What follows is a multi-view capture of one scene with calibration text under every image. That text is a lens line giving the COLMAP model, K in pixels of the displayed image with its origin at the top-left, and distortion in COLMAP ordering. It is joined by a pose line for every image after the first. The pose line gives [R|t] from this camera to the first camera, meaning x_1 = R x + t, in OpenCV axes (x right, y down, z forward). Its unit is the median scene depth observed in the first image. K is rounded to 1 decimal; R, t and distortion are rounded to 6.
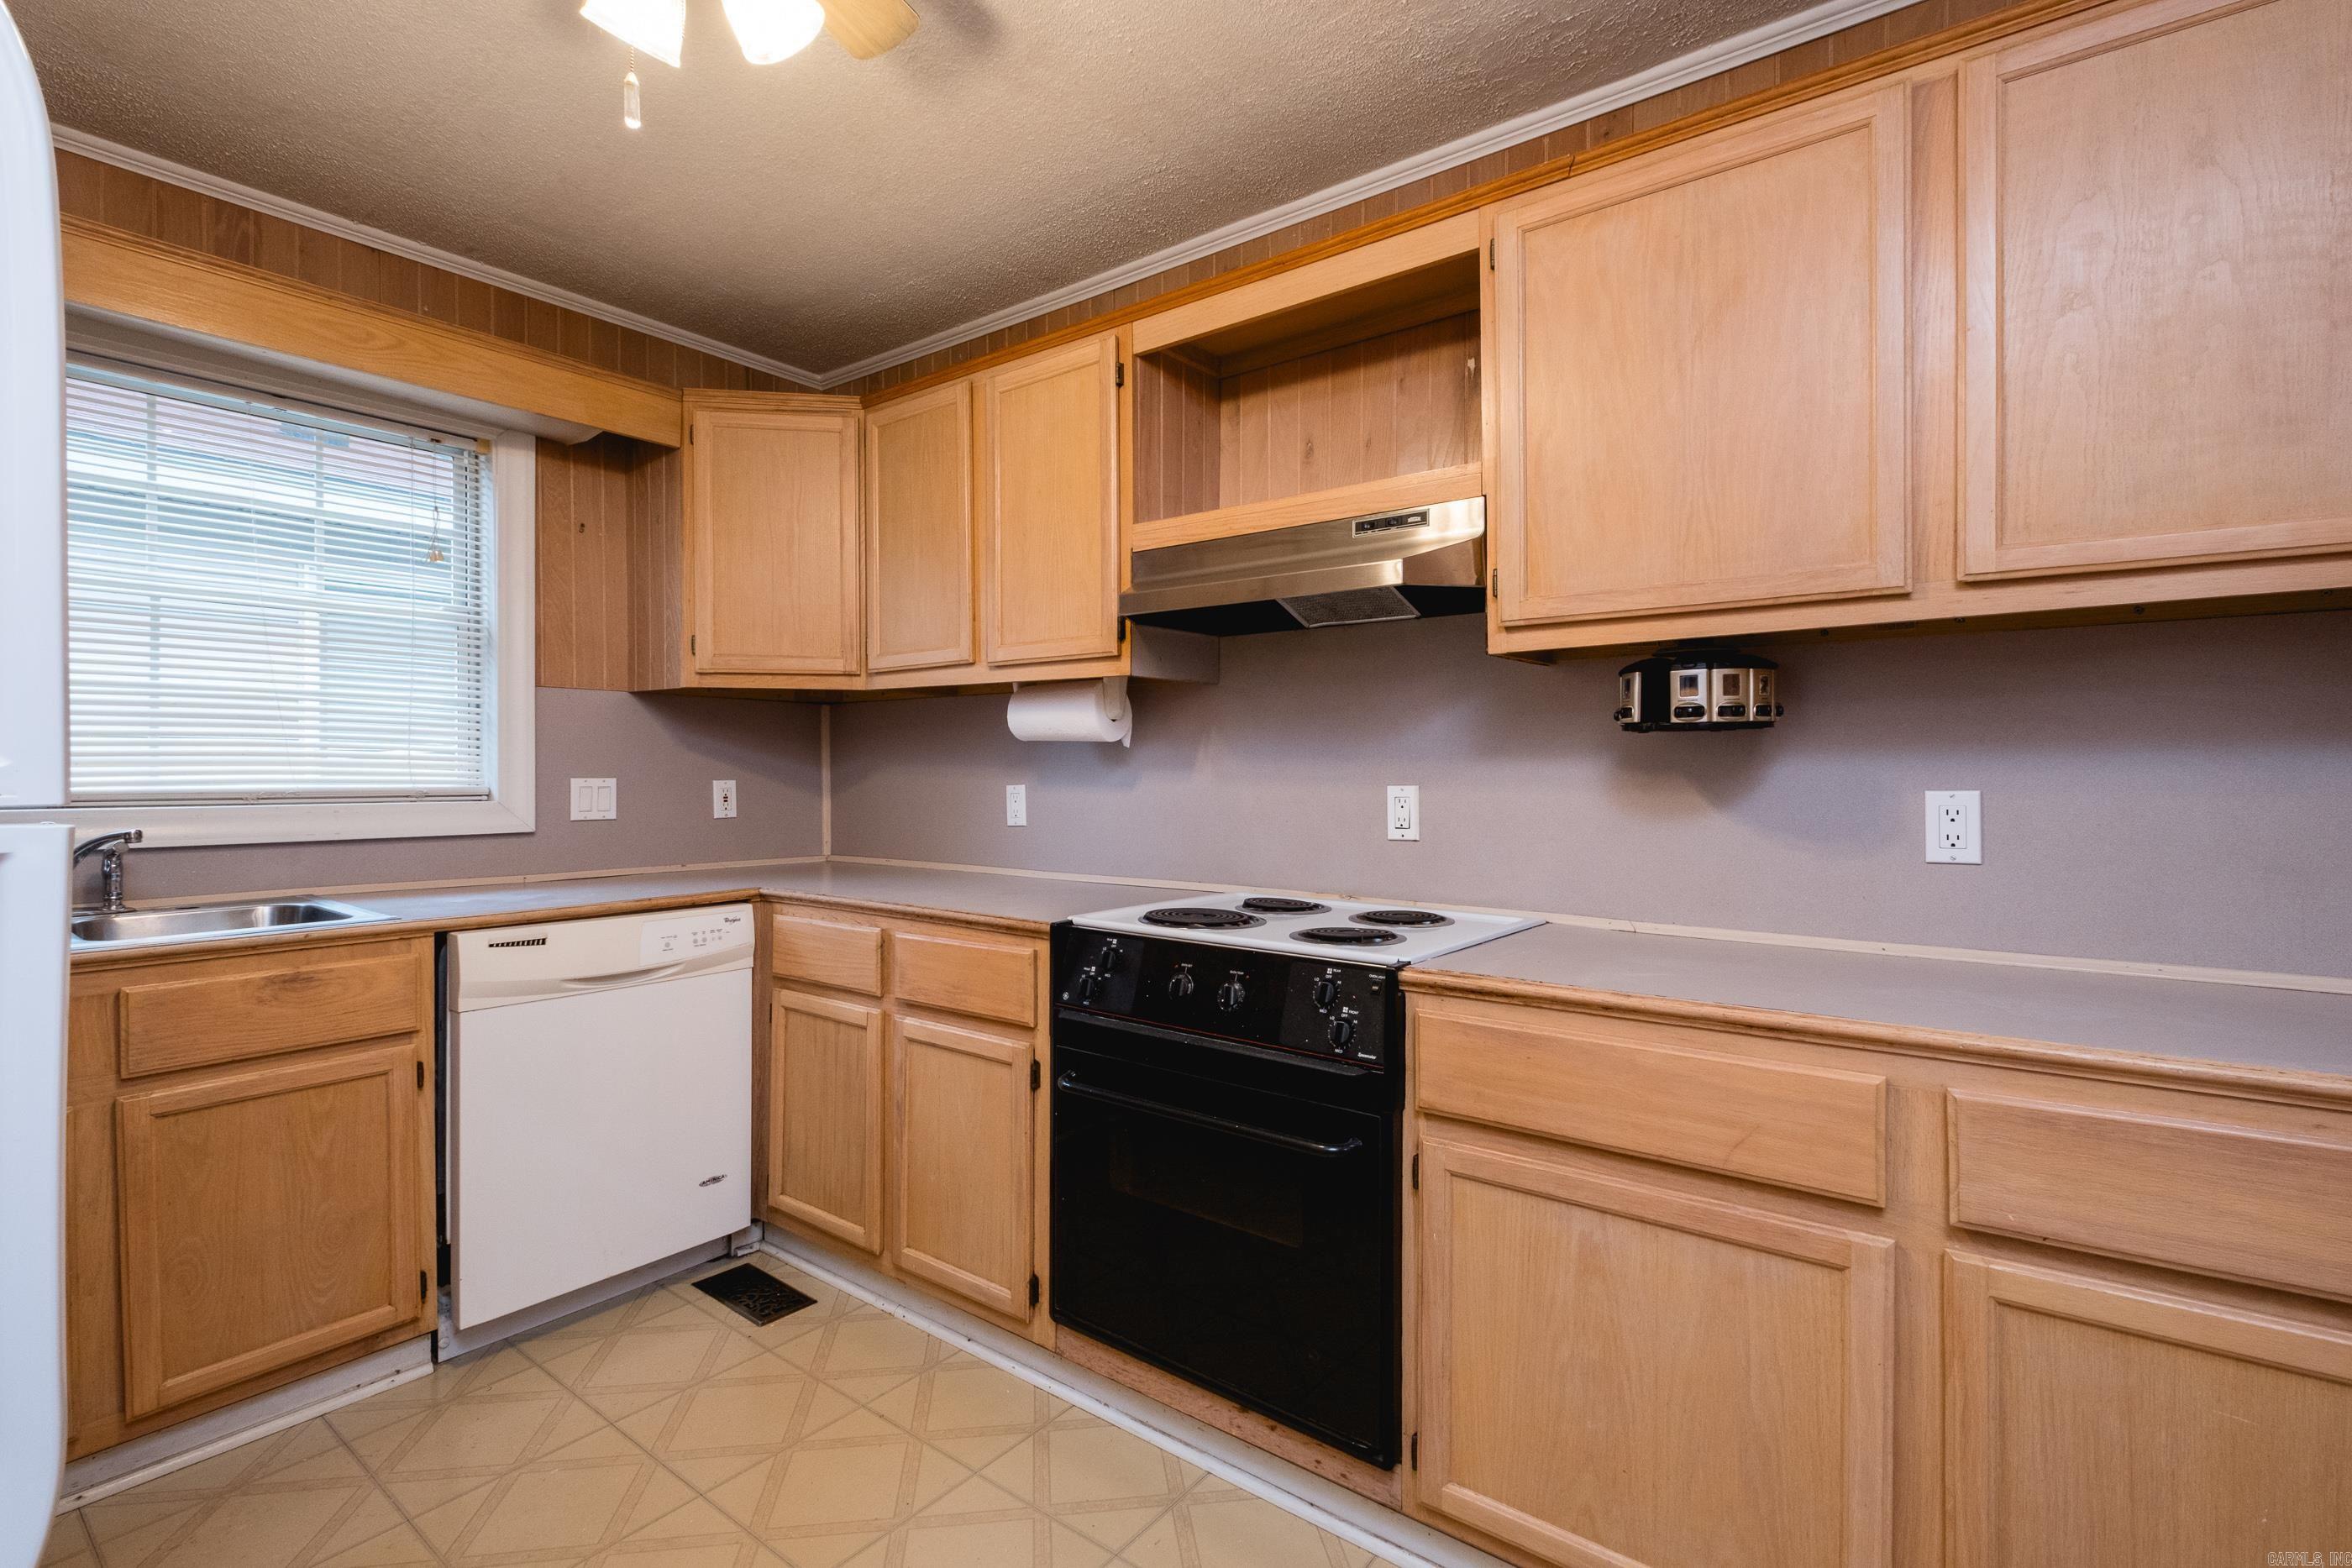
lens RADIAL K [[1048.0, 0, 1181.9], [0, 1048.0, 776.7], [0, 0, 1]] dist [0.002320, -0.005695]
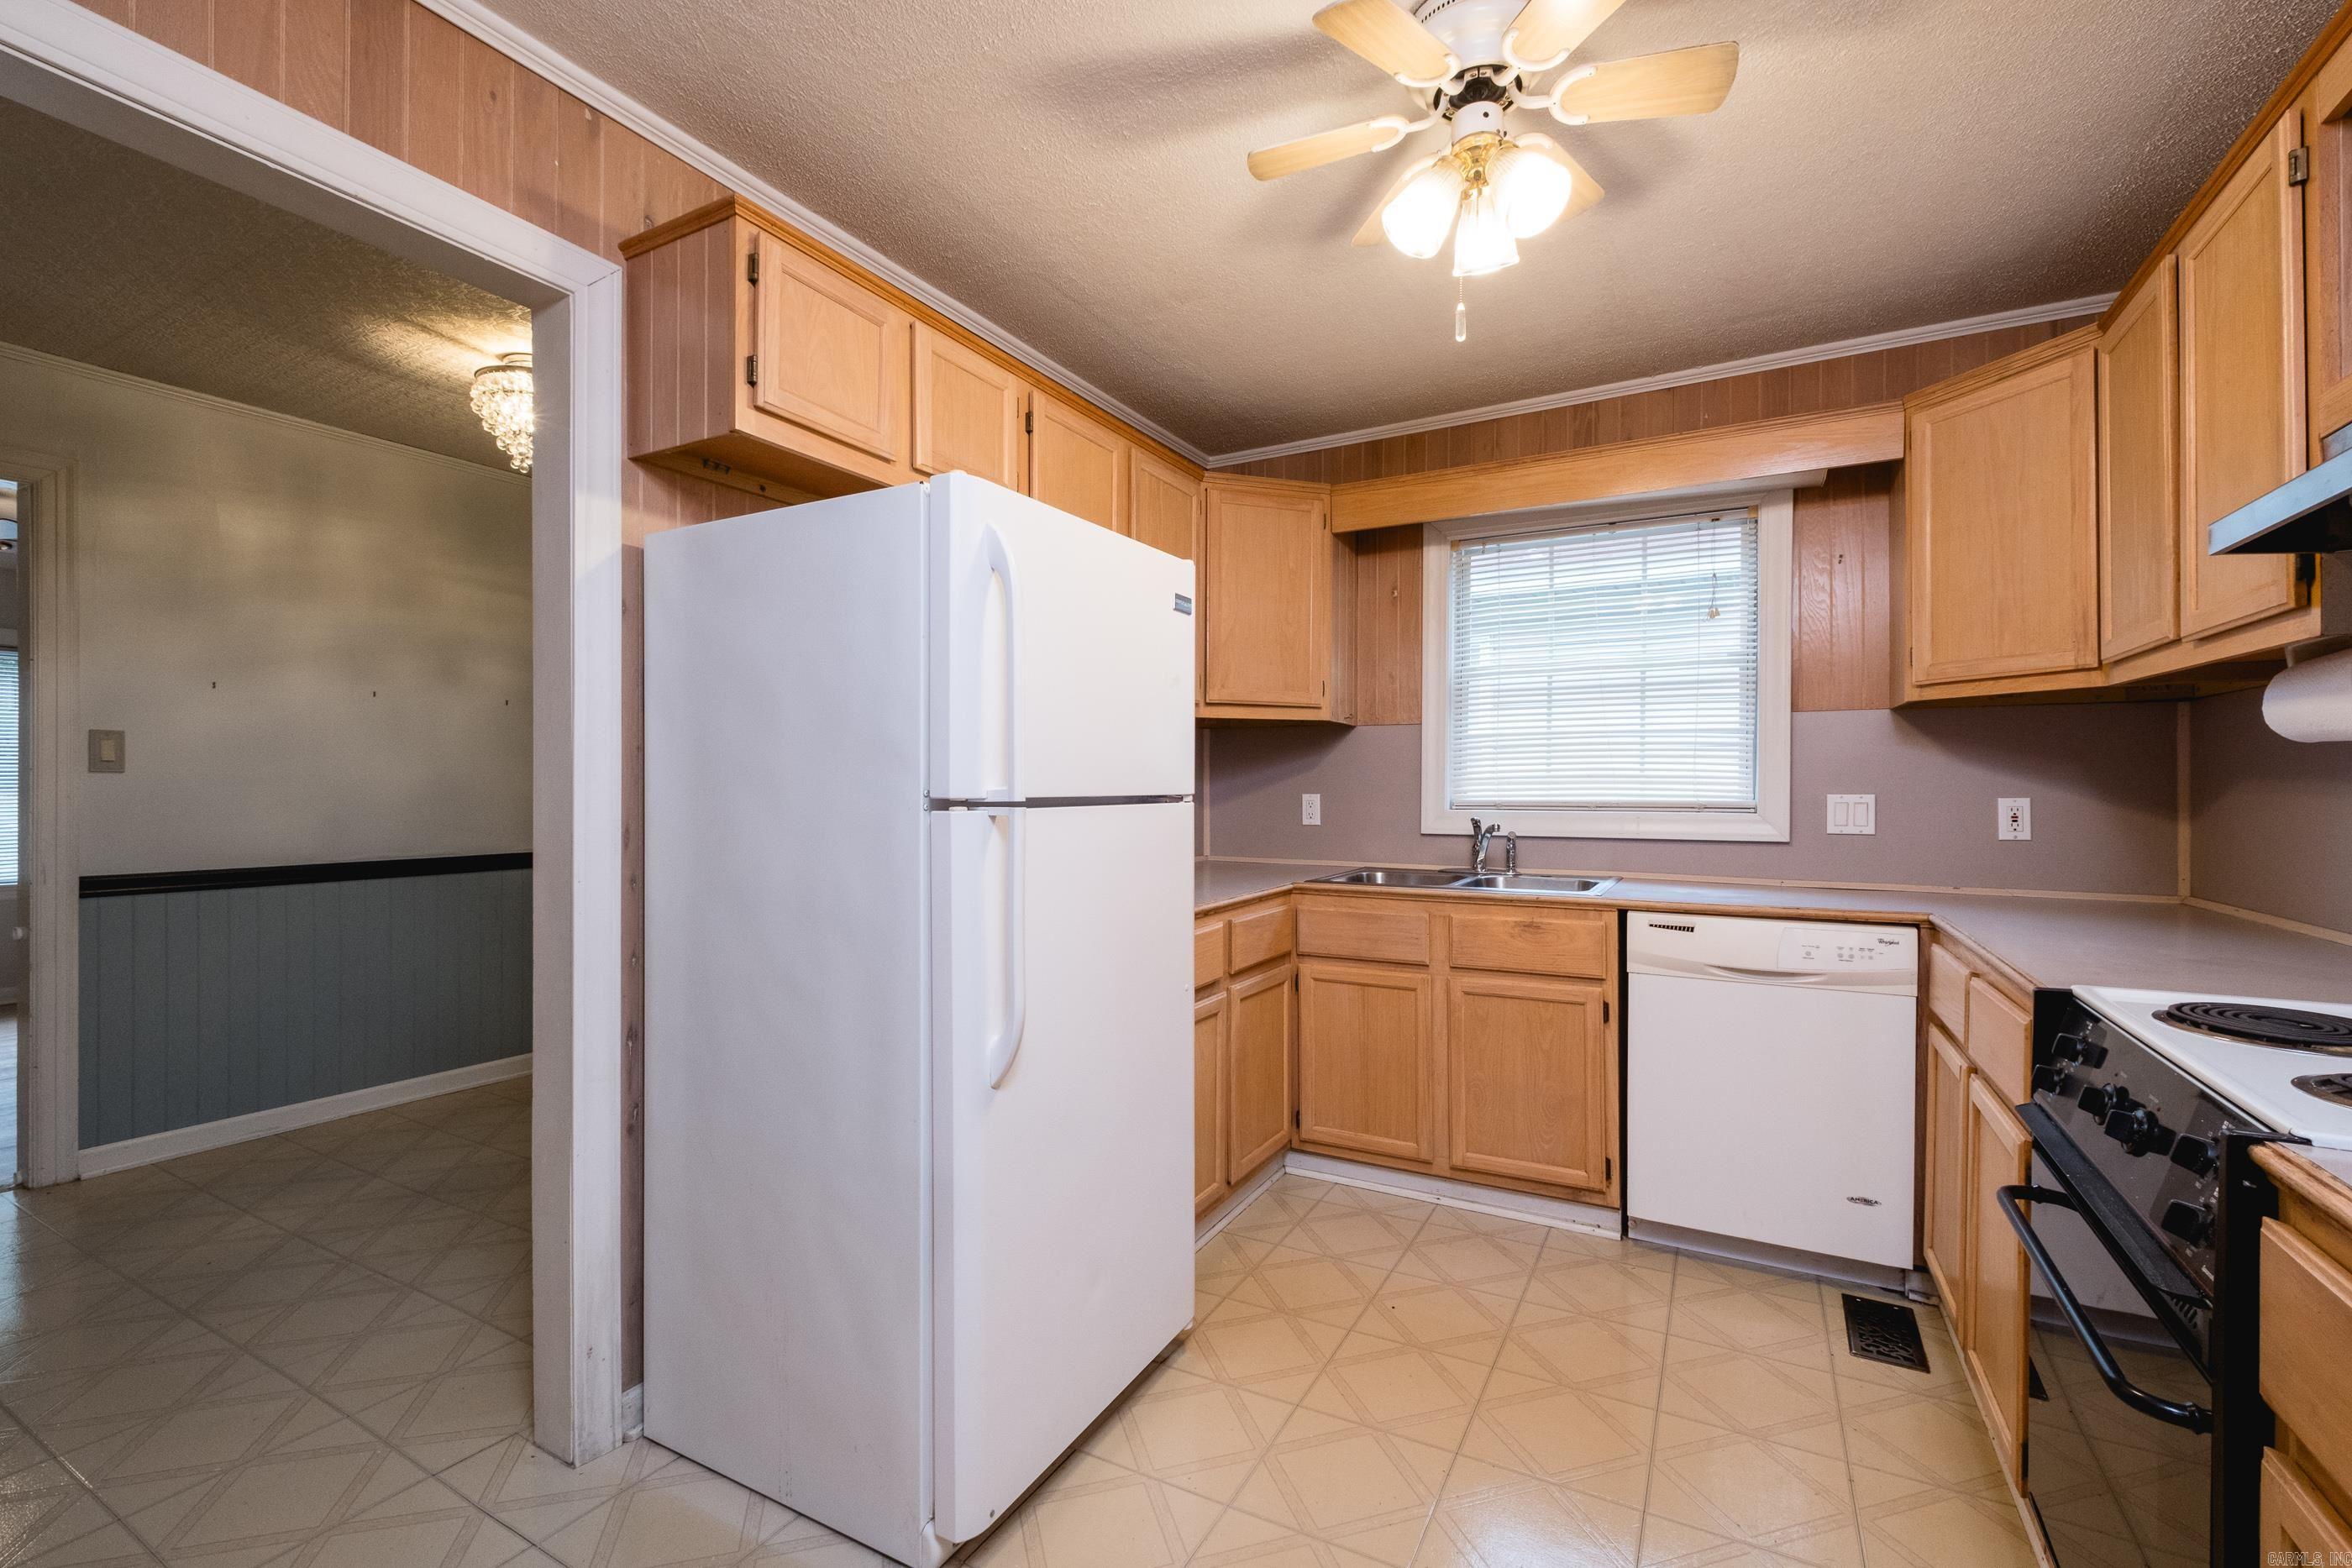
lens RADIAL K [[1017.6, 0, 1169.5], [0, 1017.6, 786.1], [0, 0, 1]] dist [0.002725, -0.003802]
pose [[0.138928, 0.000416, -0.990302, 0.418167], [-0.004121, 0.999991, -0.000158, -0.004550], [0.990294, 0.004103, 0.138929, 0.216410]]
